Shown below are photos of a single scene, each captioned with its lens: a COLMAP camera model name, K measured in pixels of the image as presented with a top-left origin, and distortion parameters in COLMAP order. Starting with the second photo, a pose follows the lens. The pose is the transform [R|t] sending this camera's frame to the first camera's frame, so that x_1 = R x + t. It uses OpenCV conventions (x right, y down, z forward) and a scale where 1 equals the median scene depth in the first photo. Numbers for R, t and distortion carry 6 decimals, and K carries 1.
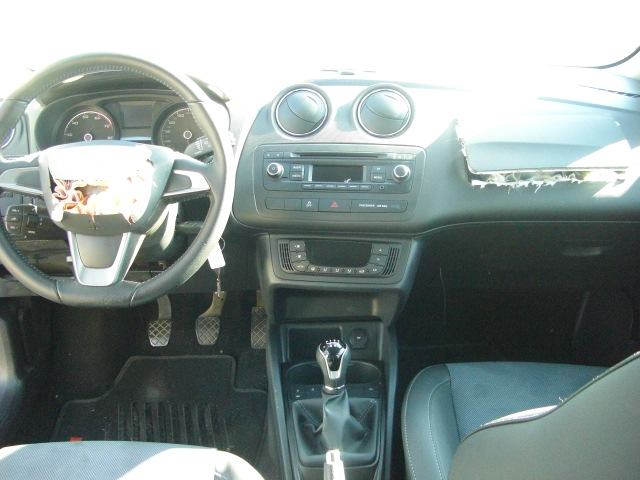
lens RADIAL K [[715.3, 0, 300.6], [0, 715.3, 274.1], [0, 0, 1]] dist [-0.160350, 0.048398]
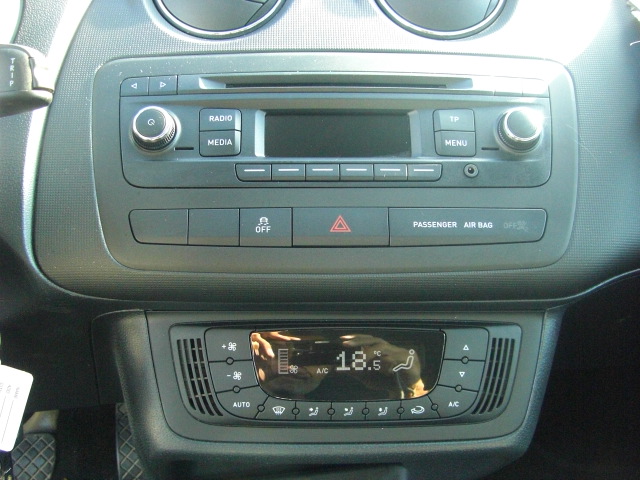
lens RADIAL K [[715.3, 0, 300.6], [0, 715.3, 274.1], [0, 0, 1]] dist [-0.160350, 0.048398]
pose [[0.982654, -0.044060, 0.180137, -0.031917], [0.042977, 0.999027, 0.009916, -0.076919], [-0.180399, -0.002002, 0.983591, 0.662980]]
